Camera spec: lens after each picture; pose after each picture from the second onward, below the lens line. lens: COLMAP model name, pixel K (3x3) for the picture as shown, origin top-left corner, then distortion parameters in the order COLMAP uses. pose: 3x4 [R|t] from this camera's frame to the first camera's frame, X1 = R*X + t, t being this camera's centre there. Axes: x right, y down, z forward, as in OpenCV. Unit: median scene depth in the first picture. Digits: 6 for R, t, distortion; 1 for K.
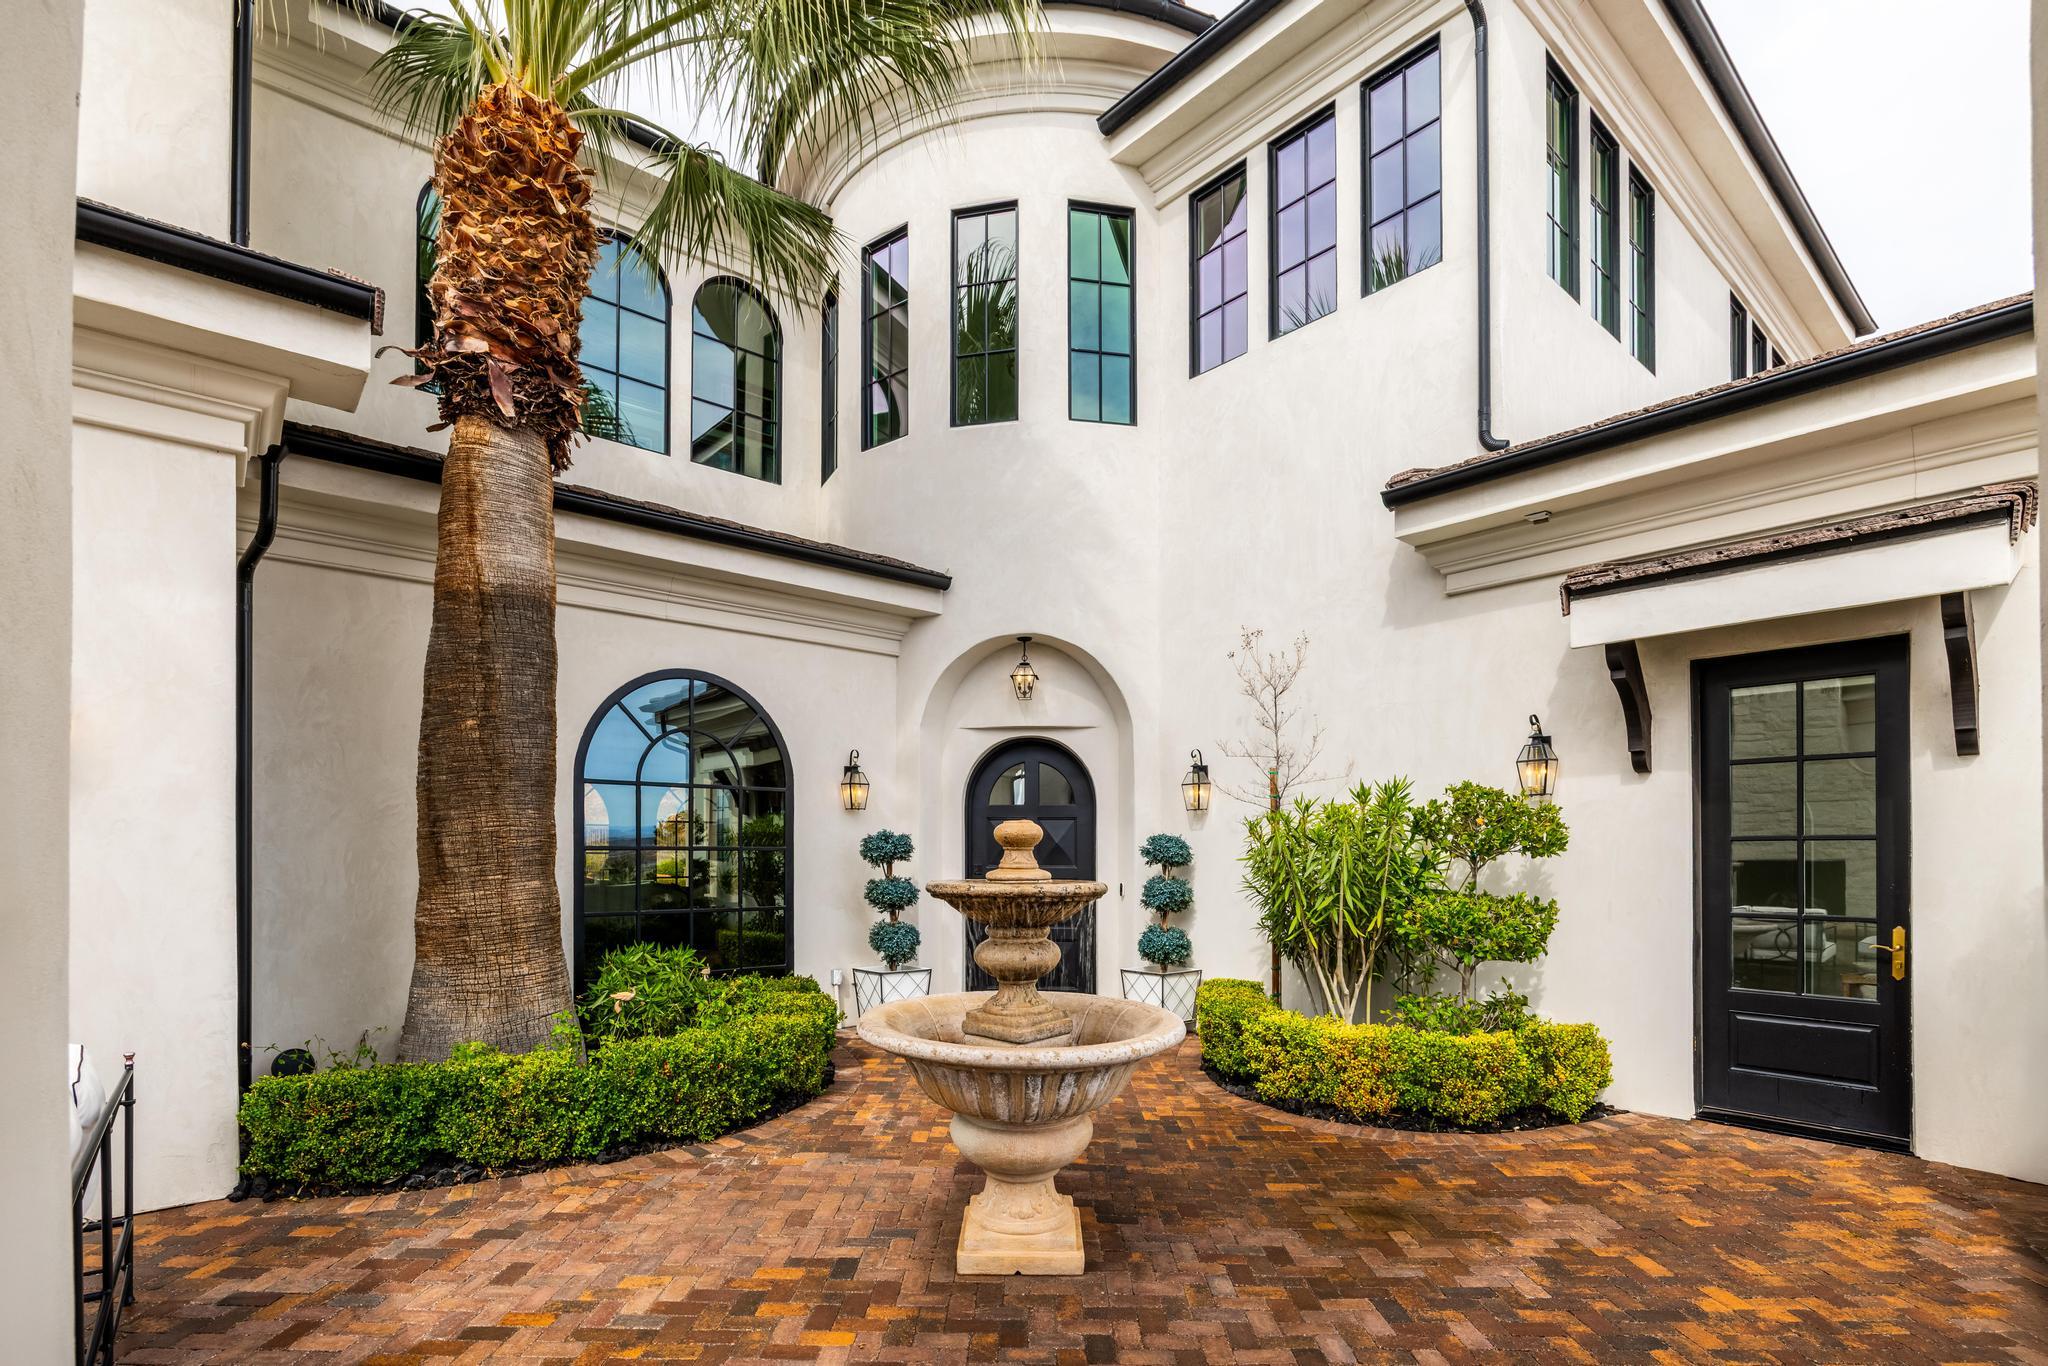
lens RADIAL K [[975.4, 0, 1056.0], [0, 975.4, 875.9], [0, 0, 1]] dist [-0.005351, -0.000555]
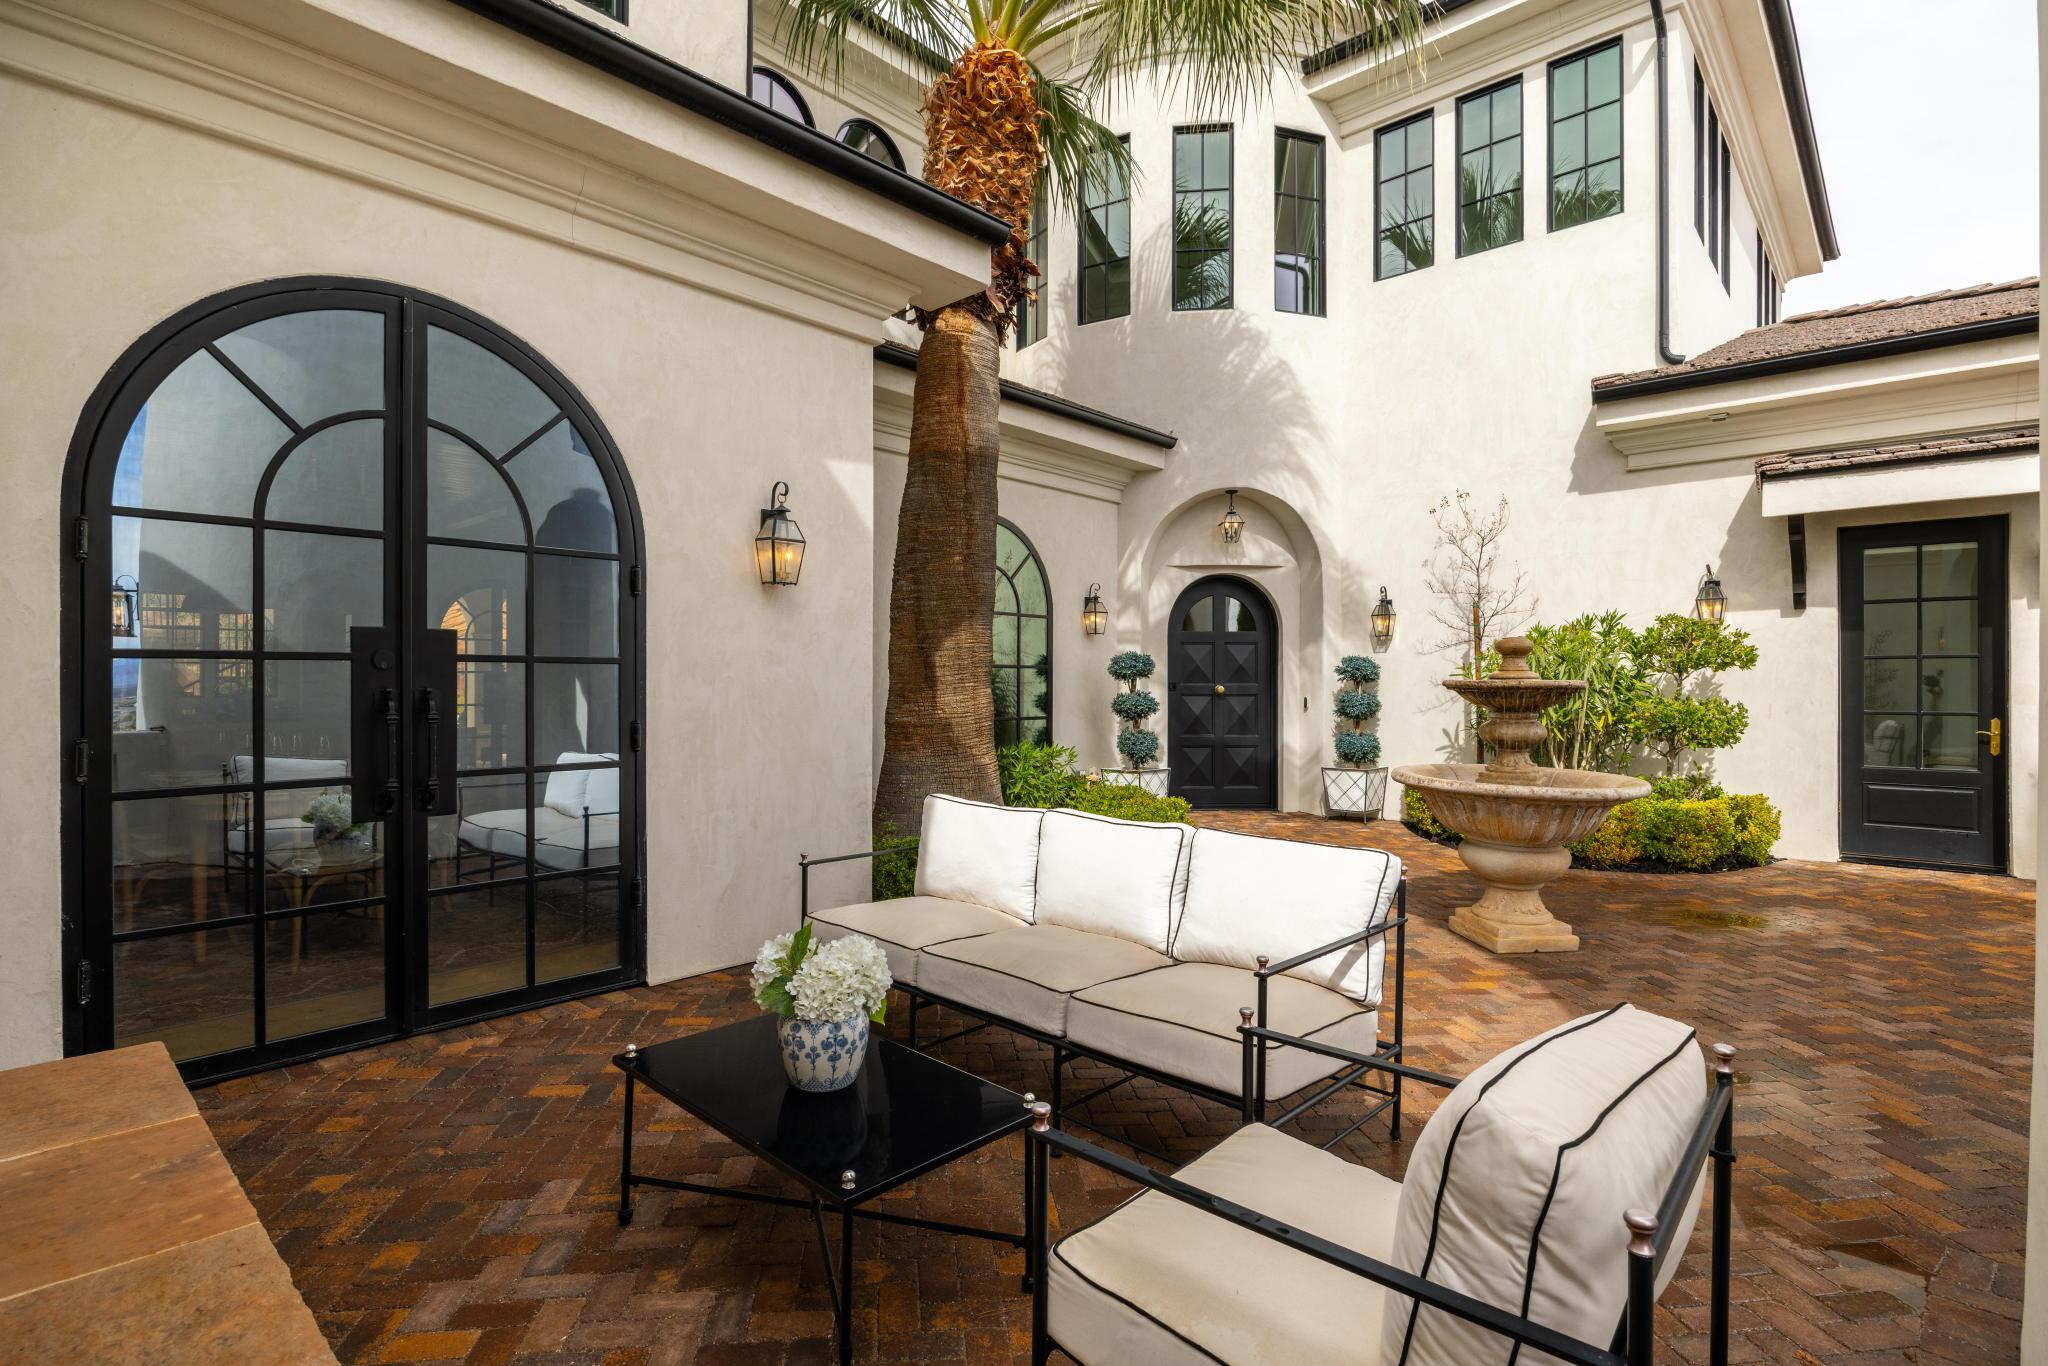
lens RADIAL K [[975.4, 0, 1001.8], [0, 975.4, 715.9], [0, 0, 1]] dist [-0.005351, -0.000555]
pose [[0.993853, -0.001960, 0.110690, -0.585496], [0.001388, 0.999985, 0.005243, 0.030892], [-0.110698, -0.005057, 0.993841, -0.202388]]
